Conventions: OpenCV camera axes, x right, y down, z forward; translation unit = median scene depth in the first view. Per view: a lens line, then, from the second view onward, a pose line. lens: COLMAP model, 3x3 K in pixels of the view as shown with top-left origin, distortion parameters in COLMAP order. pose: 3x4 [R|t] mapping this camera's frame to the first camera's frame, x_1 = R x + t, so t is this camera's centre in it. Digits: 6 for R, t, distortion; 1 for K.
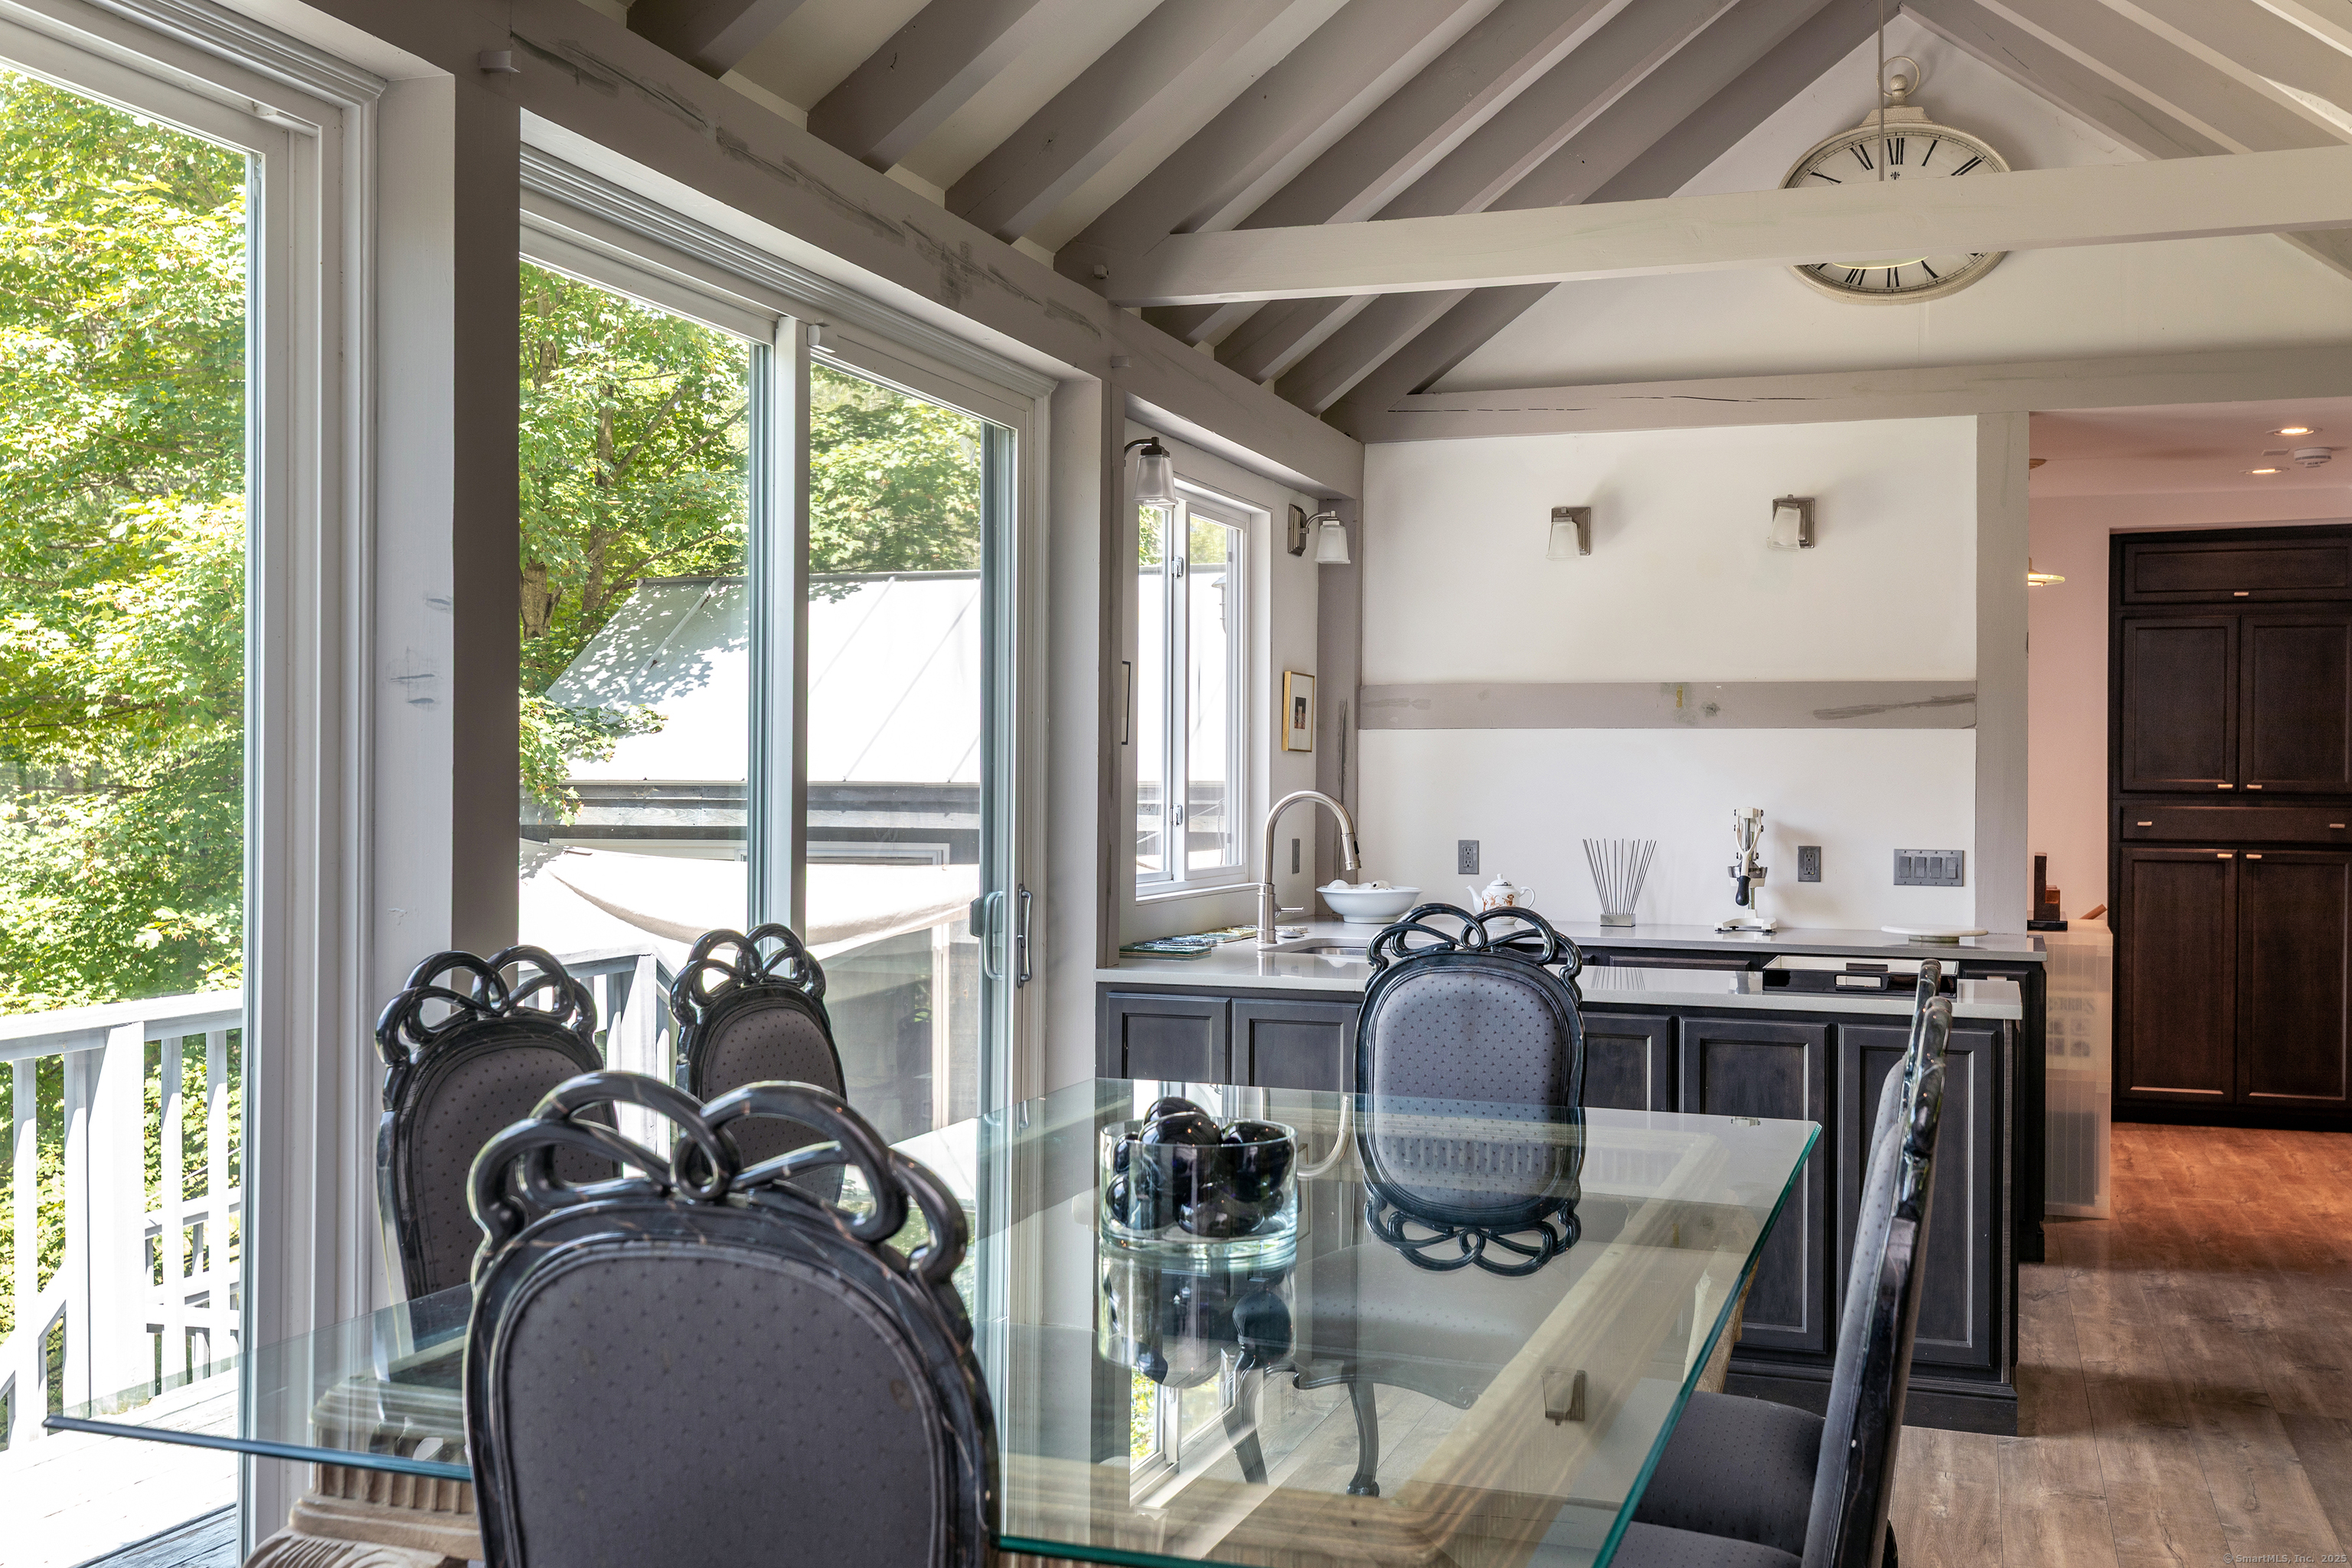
lens RADIAL K [[2255.1, 0, 1176.0], [0, 2255.1, 784.0], [0, 0, 1]] dist [0.035003, -0.257506]
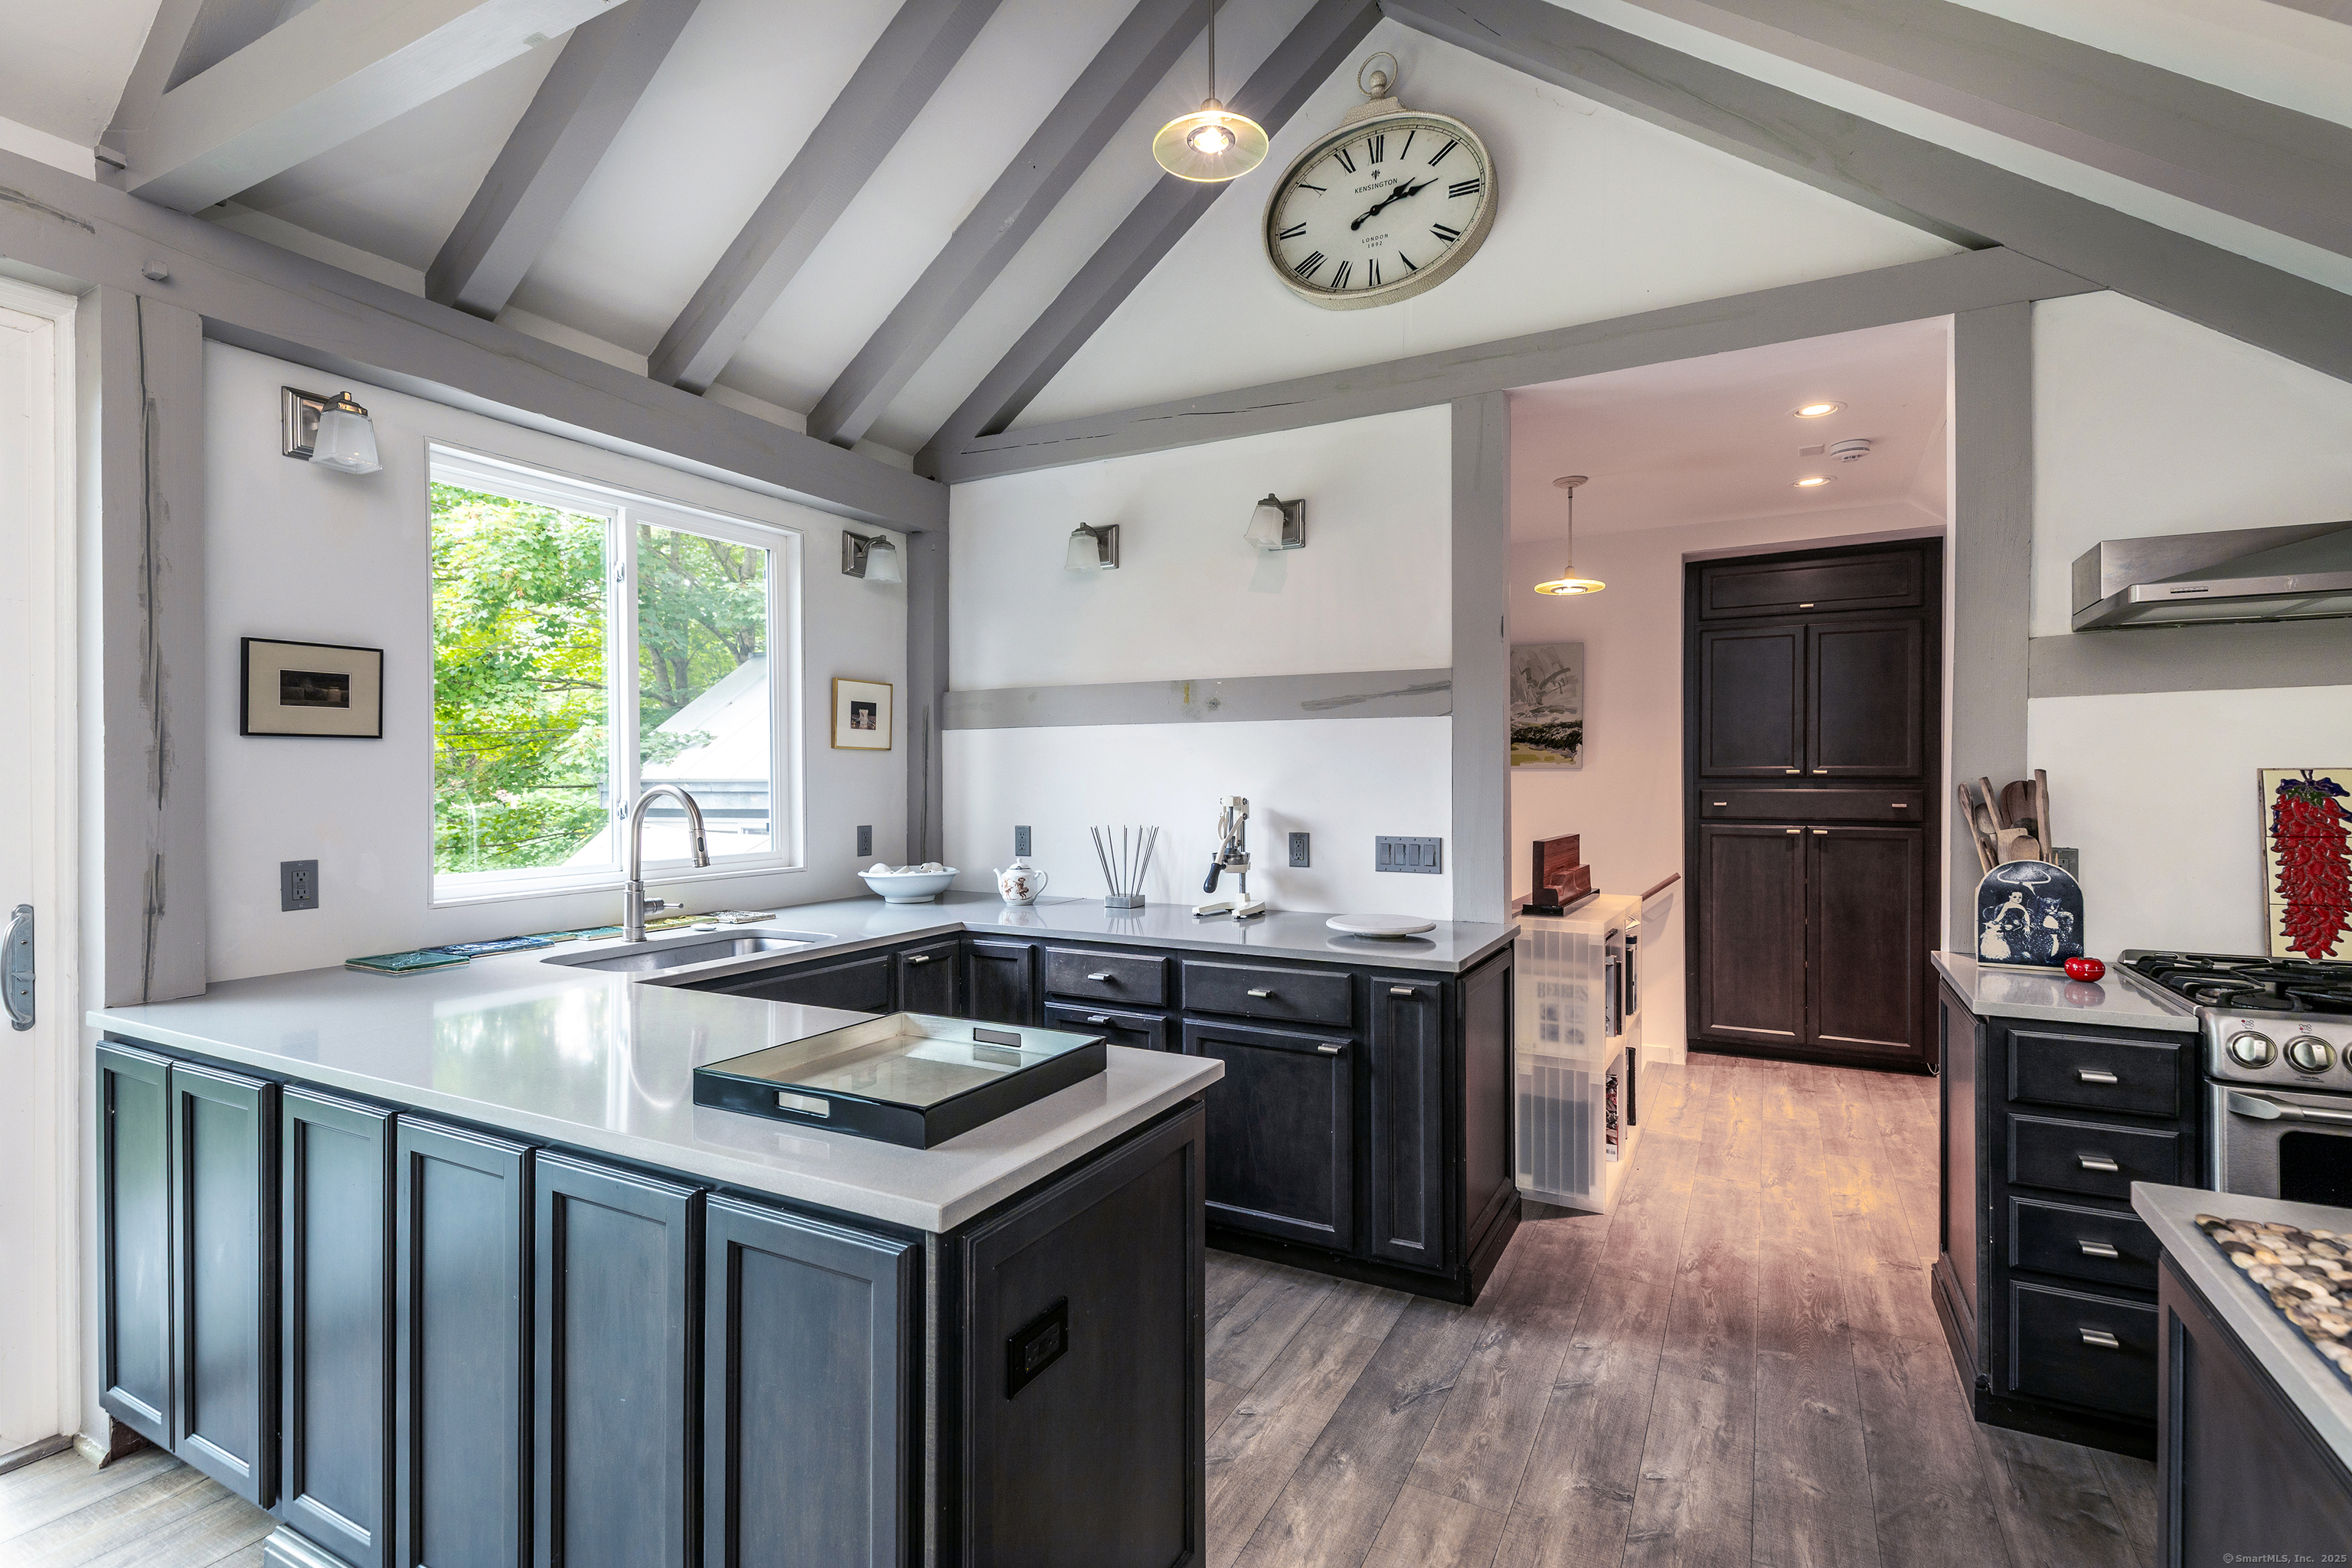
lens RADIAL K [[1112.7, 0, 1176.0], [0, 1112.7, 784.0], [0, 0, 1]] dist [0.000743, 0.000080]
pose [[0.989025, -0.009066, -0.147470, 0.291614], [0.009777, 0.999944, 0.004096, 0.002414], [0.147425, -0.005493, 0.989058, 0.471212]]
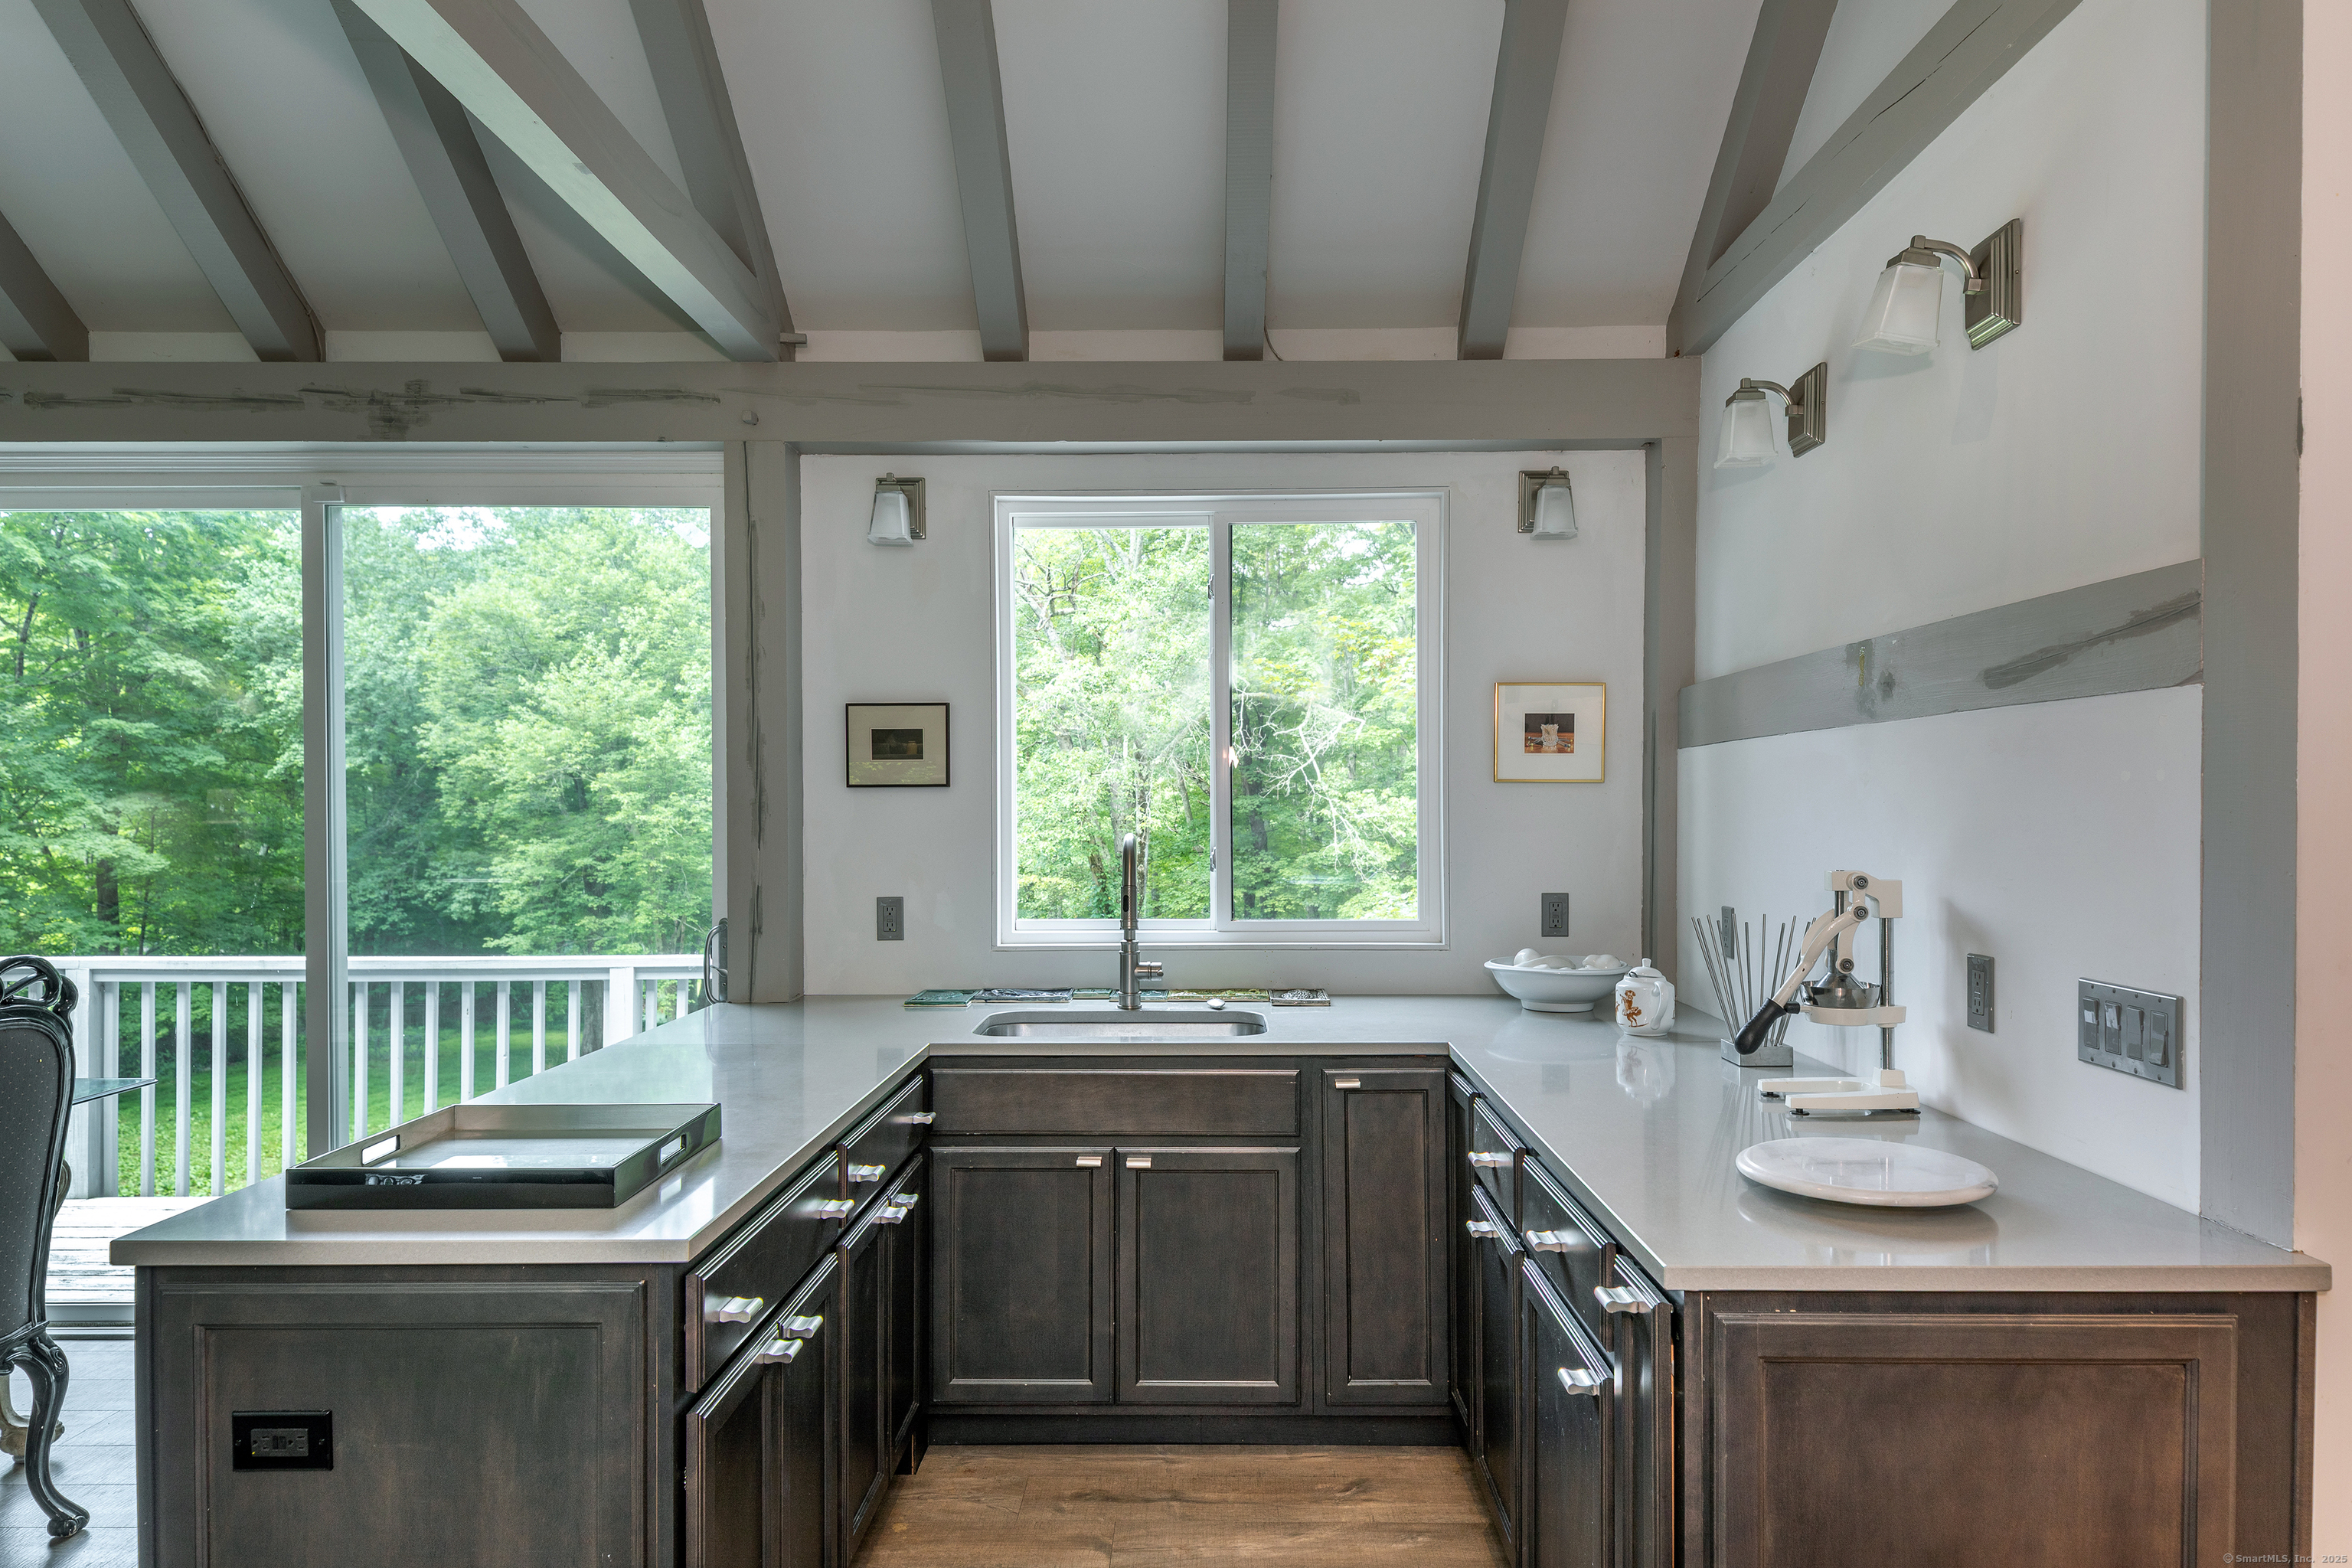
lens RADIAL K [[1536.2, 0, 1177.9], [0, 1536.2, 836.5], [0, 0, 1]] dist [0.042896, -0.000901]
pose [[0.307907, 0.009505, -0.951369, 0.527893], [0.004033, 0.999928, 0.011296, -0.002105], [0.951408, -0.007315, 0.307847, 0.716935]]
